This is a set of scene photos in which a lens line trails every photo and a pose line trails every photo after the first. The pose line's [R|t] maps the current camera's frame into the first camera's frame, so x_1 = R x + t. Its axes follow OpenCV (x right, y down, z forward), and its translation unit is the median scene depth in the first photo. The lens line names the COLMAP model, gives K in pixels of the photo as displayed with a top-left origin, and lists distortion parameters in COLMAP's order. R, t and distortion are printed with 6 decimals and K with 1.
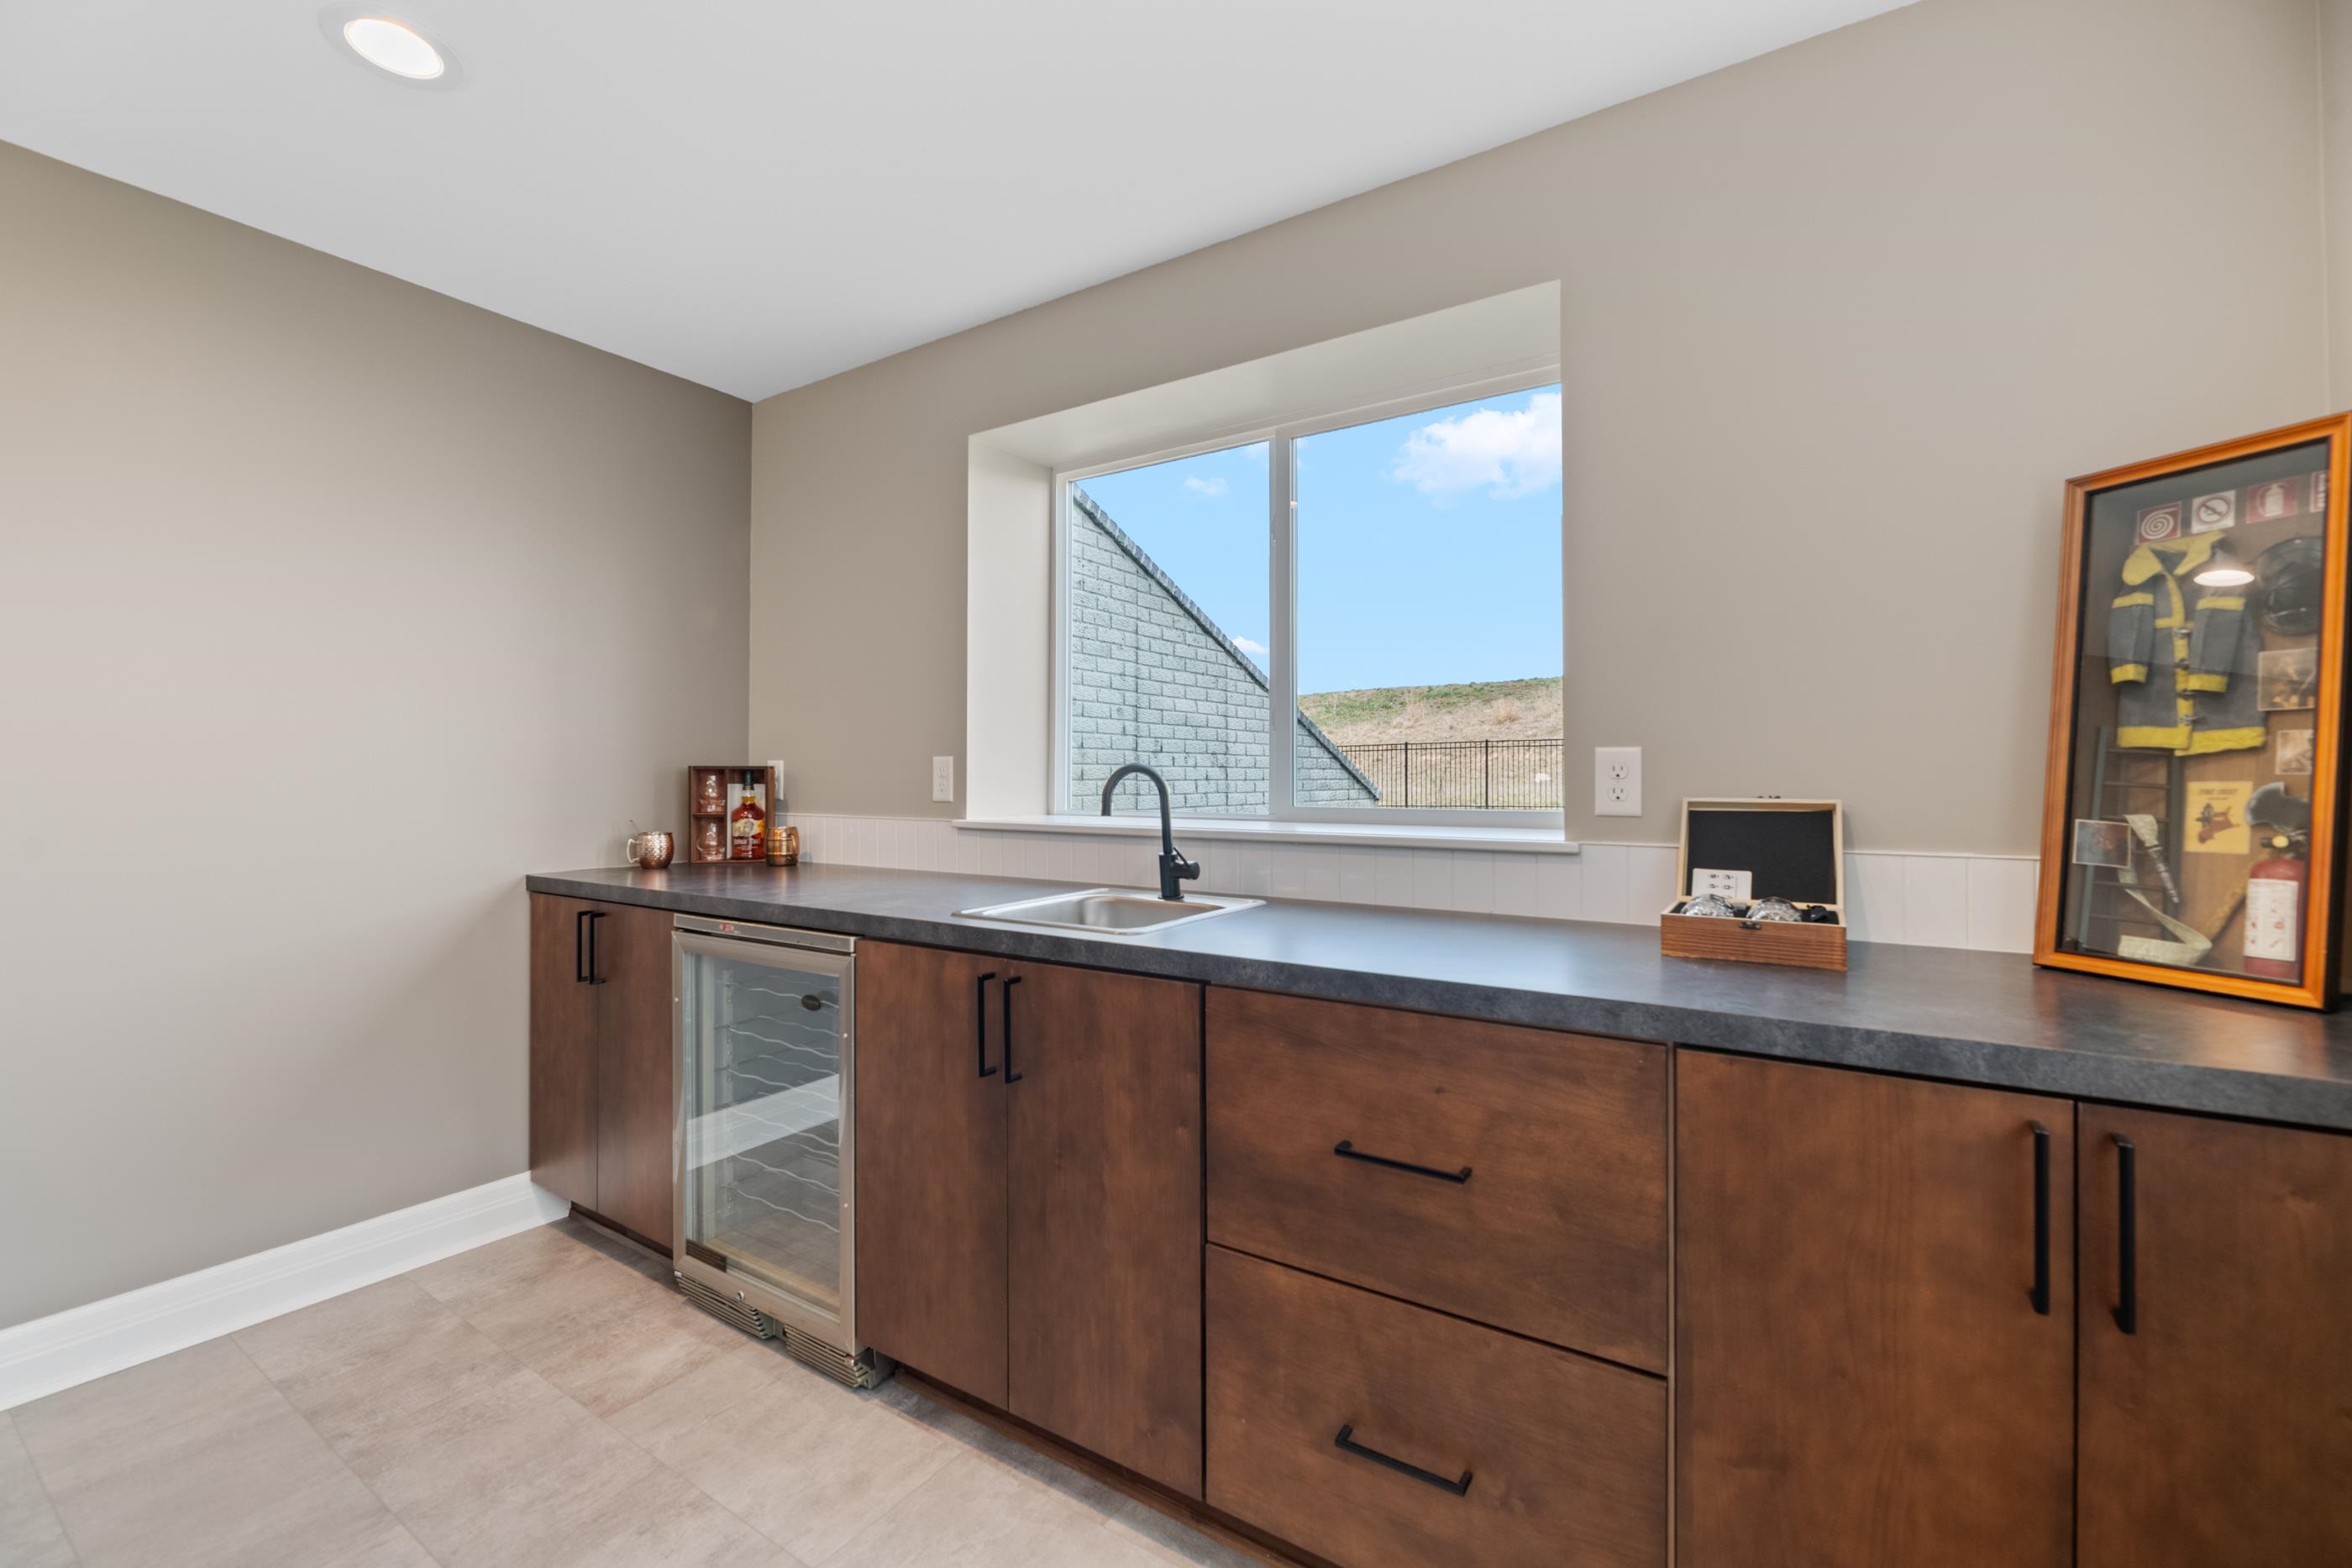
lens RADIAL K [[977.1, 0, 1180.7], [0, 977.1, 776.0], [0, 0, 1]] dist [-0.014231, -0.000188]
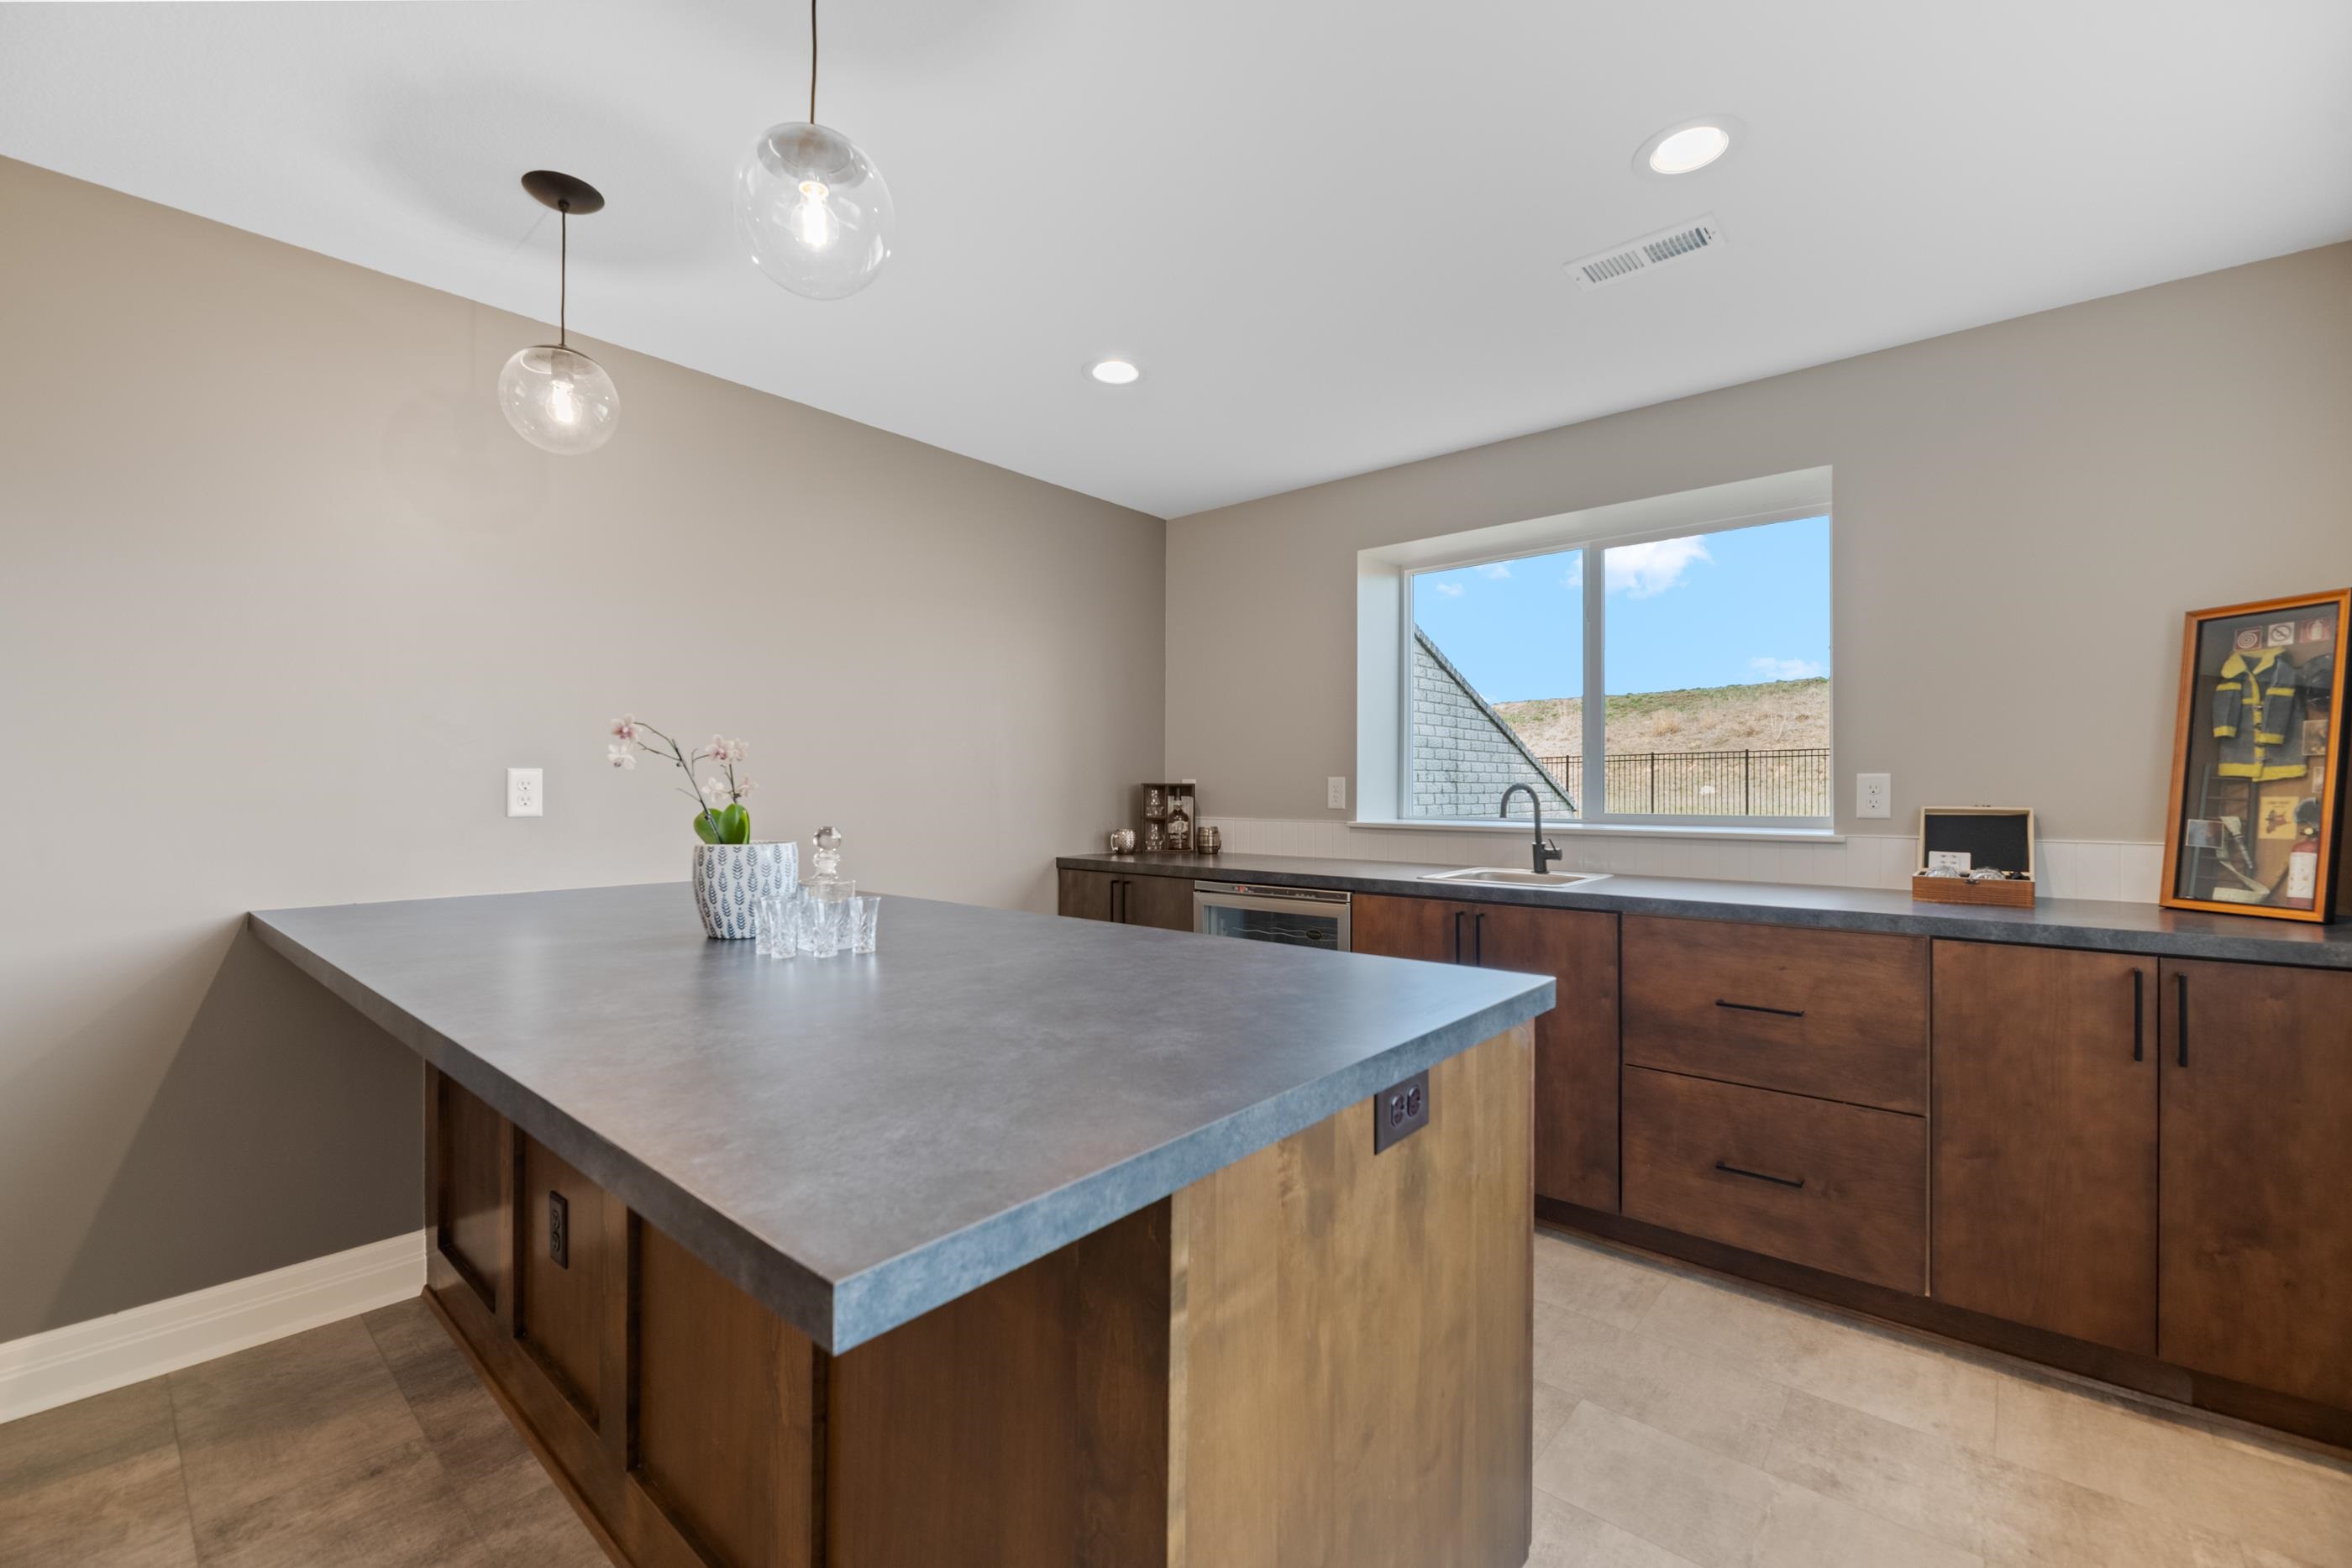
lens RADIAL K [[977.1, 0, 1164.9], [0, 977.1, 796.2], [0, 0, 1]] dist [-0.014231, -0.000188]
pose [[0.989939, 0.001583, -0.141489, -0.549608], [-0.000412, 0.999965, 0.008300, -0.007302], [0.141498, -0.008158, 0.989905, -0.837363]]
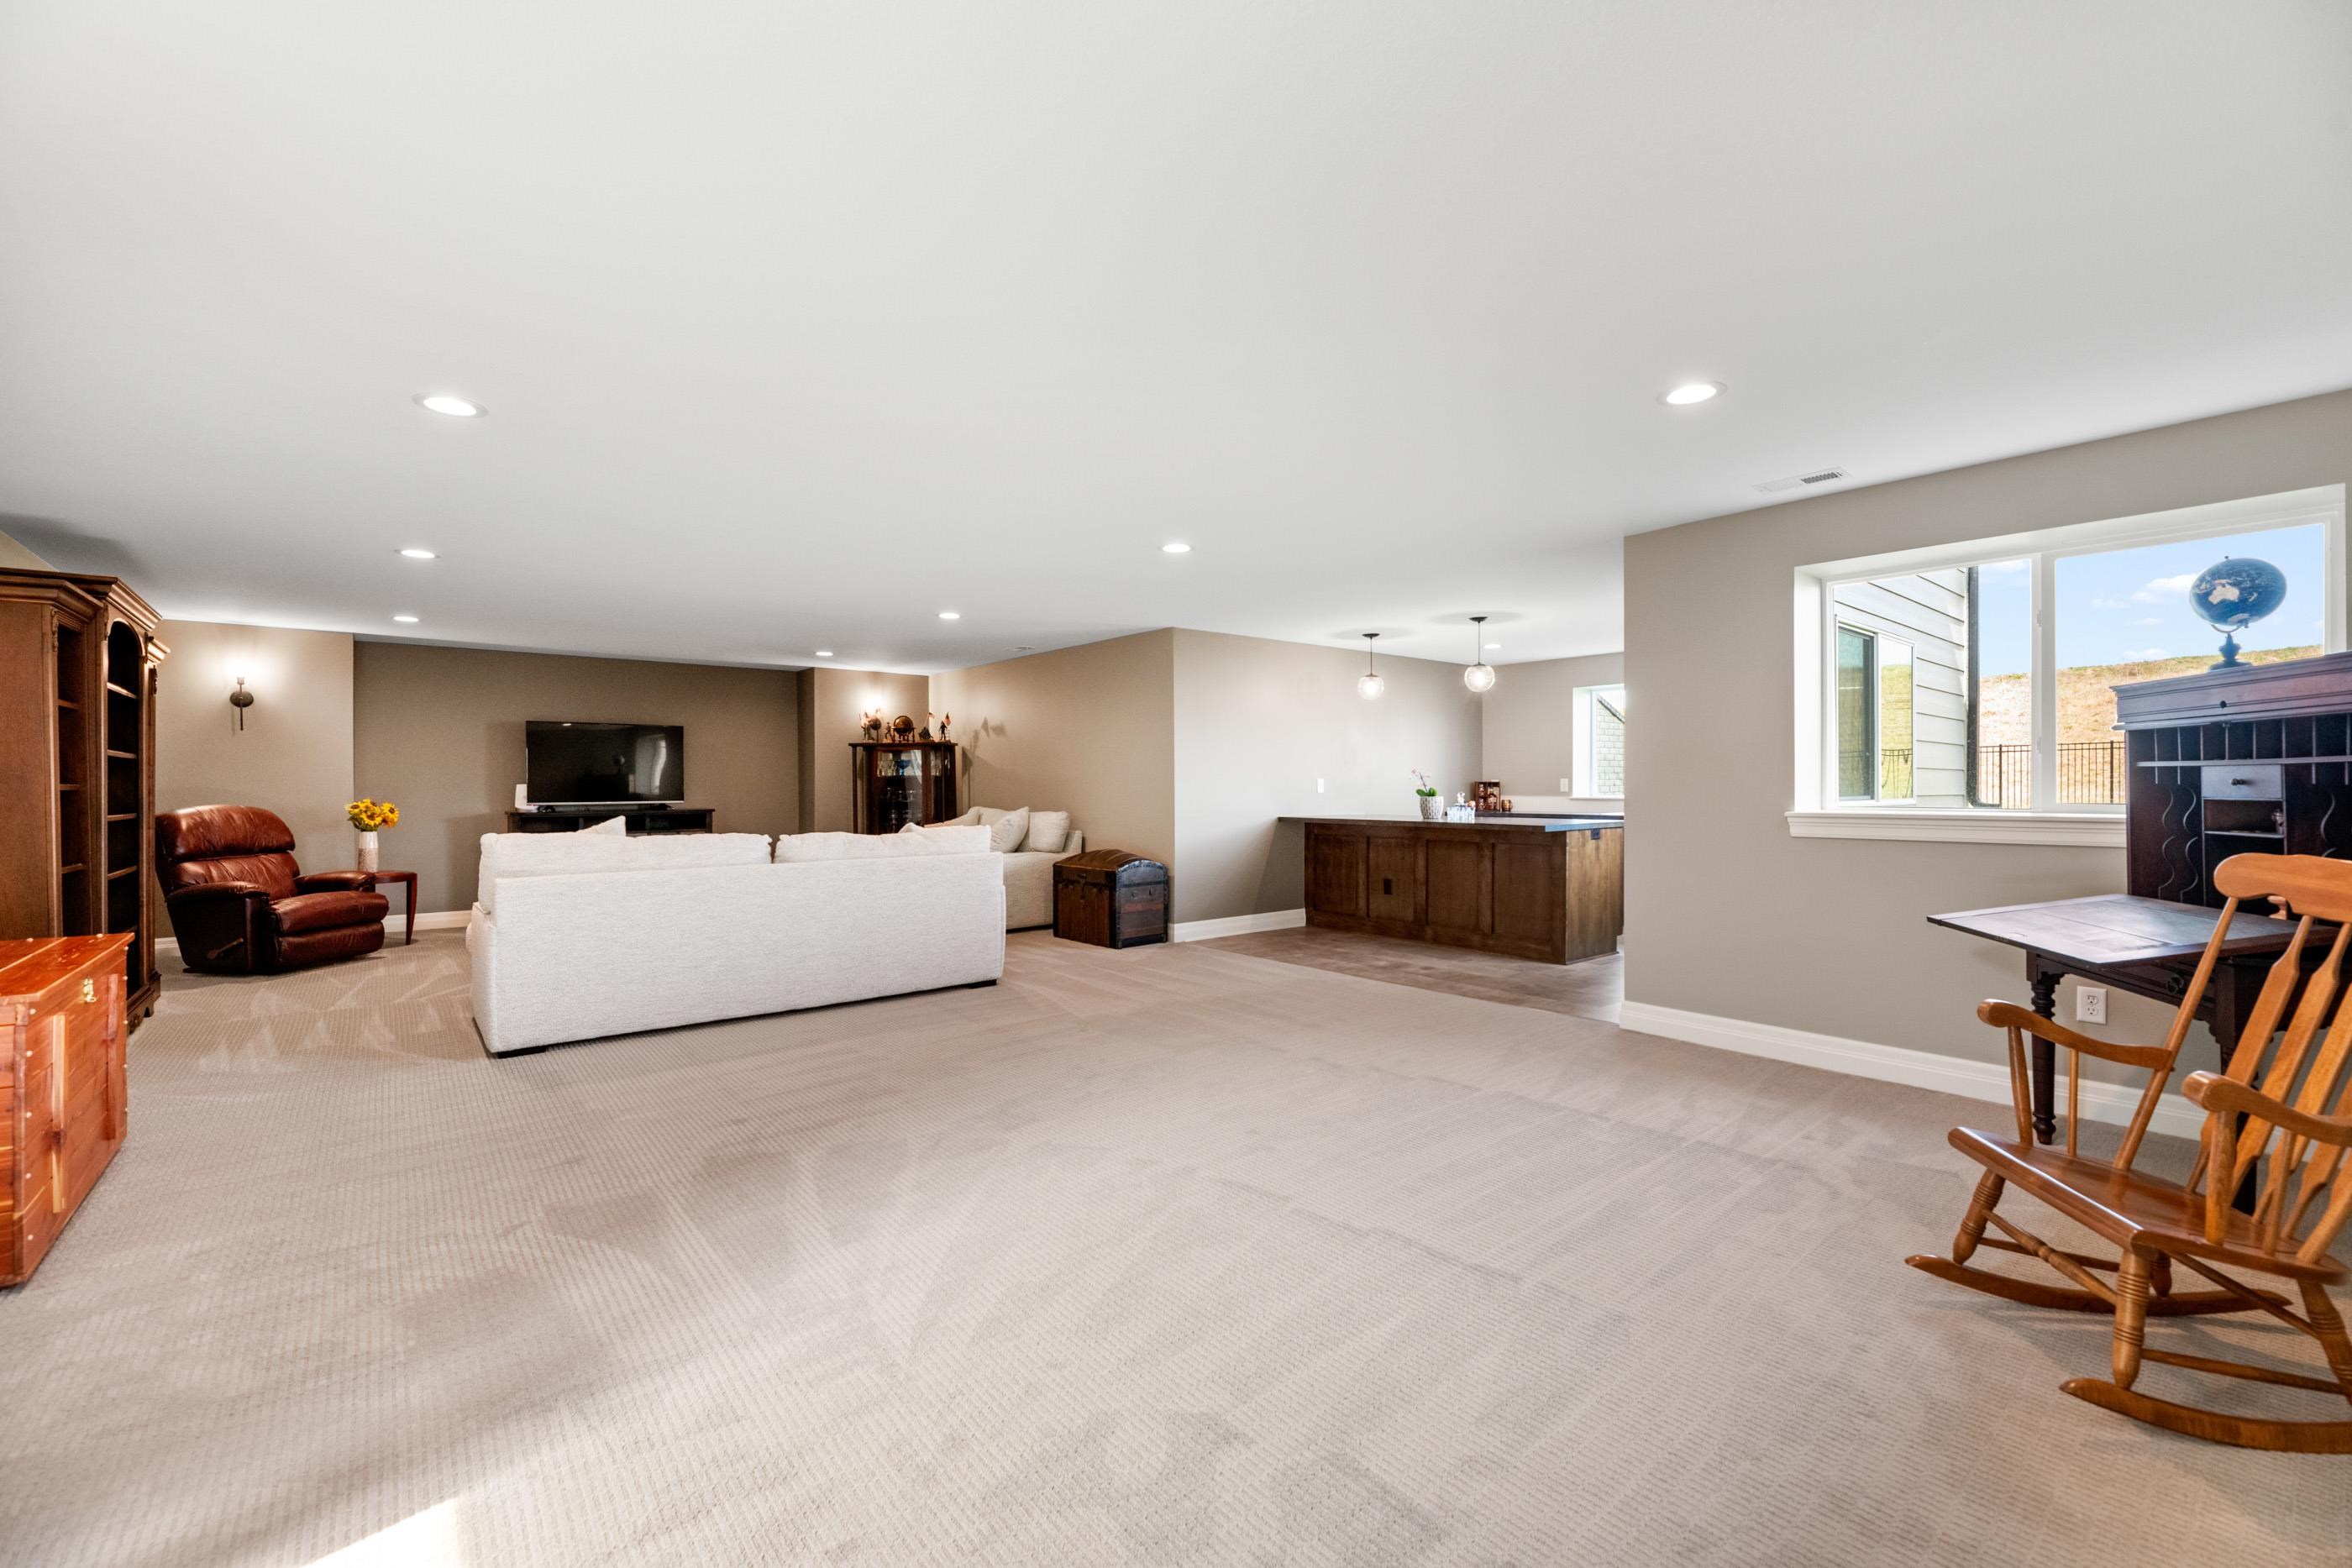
lens RADIAL K [[977.1, 0, 1177.0], [0, 977.1, 791.6], [0, 0, 1]] dist [-0.014231, -0.000188]
pose [[0.954925, -0.001679, -0.296841, -1.005882], [0.004117, 0.999963, 0.007587, -0.011976], [0.296817, -0.008467, 0.954897, -5.150447]]
